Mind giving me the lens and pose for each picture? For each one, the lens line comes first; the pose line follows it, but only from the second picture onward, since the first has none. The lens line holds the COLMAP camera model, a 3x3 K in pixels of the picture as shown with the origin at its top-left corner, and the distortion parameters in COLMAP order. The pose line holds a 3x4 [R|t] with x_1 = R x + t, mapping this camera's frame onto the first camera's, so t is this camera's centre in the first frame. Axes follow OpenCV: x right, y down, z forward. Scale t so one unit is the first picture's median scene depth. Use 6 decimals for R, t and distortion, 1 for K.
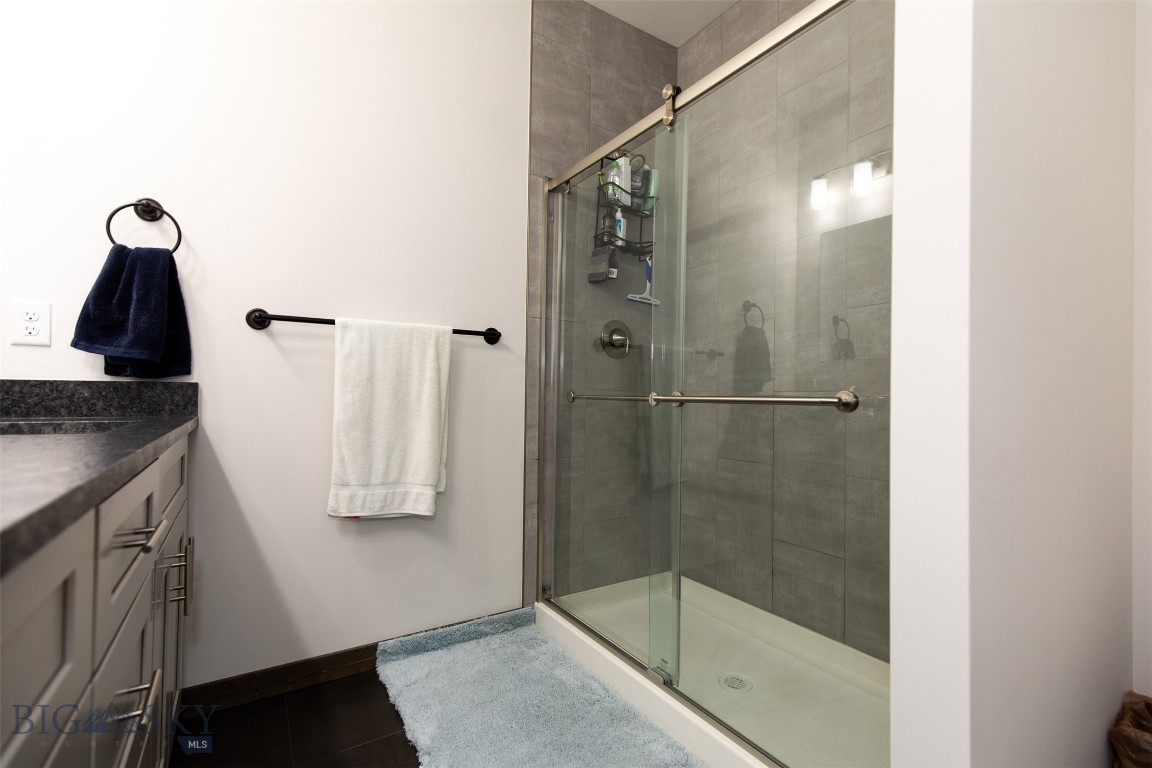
lens RADIAL K [[517.2, 0, 577.4], [0, 517.2, 388.3], [0, 0, 1]] dist [0.009040, -0.000892]
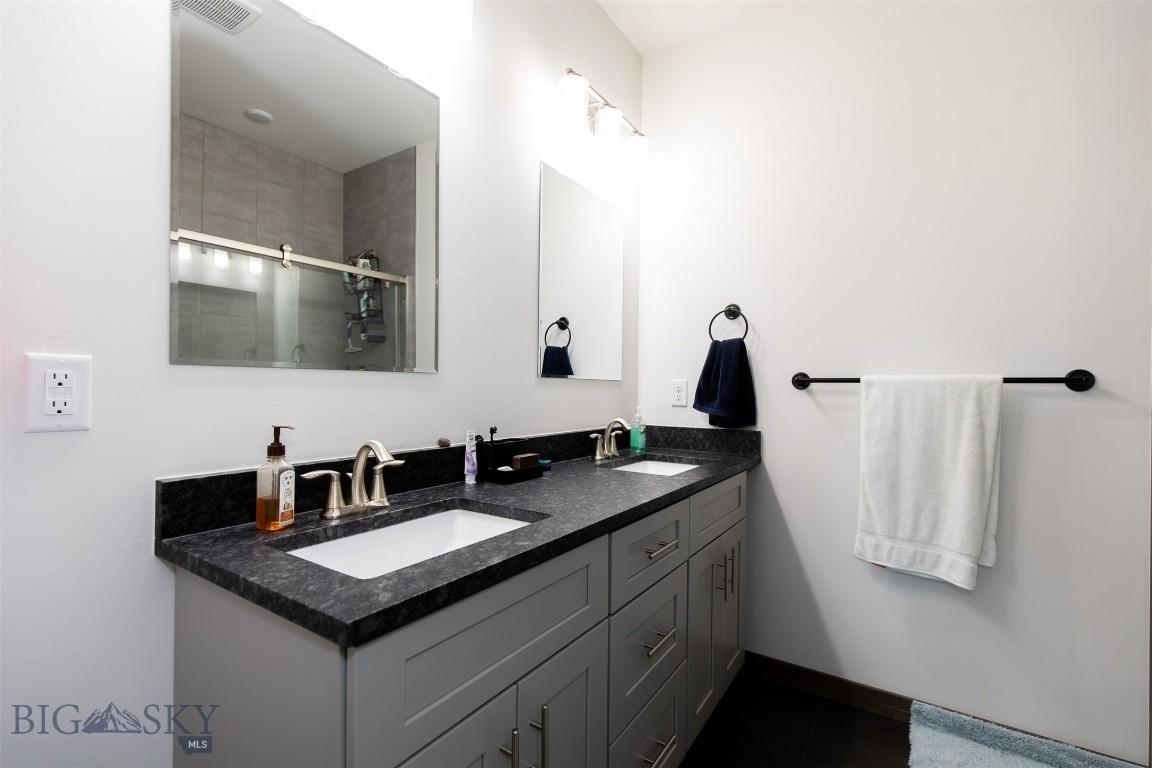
lens RADIAL K [[517.2, 0, 577.4], [0, 517.2, 388.3], [0, 0, 1]] dist [0.009040, -0.000892]
pose [[0.405152, -0.007812, -0.914216, 0.285426], [0.003509, 0.999969, -0.006990, -0.104935], [0.914243, -0.000376, 0.405167, 0.015083]]
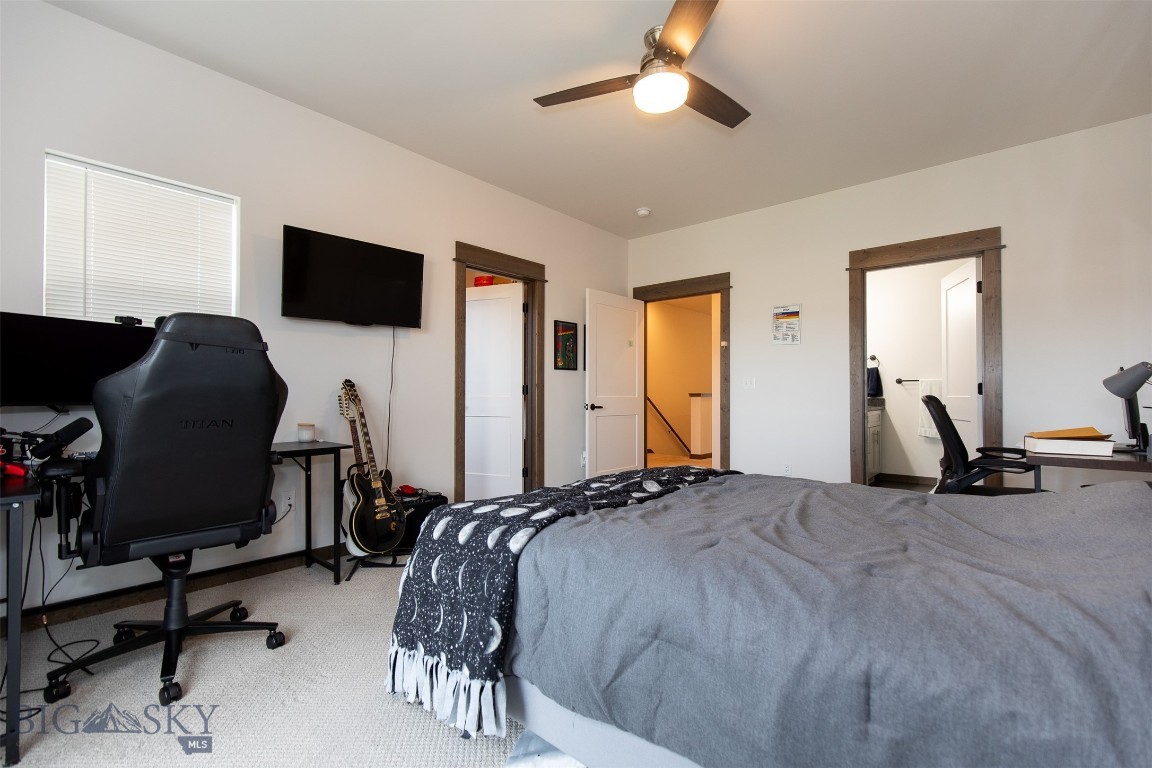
lens RADIAL K [[517.2, 0, 577.4], [0, 517.2, 388.3], [0, 0, 1]] dist [0.009040, -0.000892]
pose [[0.286152, -0.029076, -0.957743, 2.237824], [0.012505, 0.999568, -0.026610, -0.009914], [0.958103, -0.004362, 0.286392, -2.229309]]
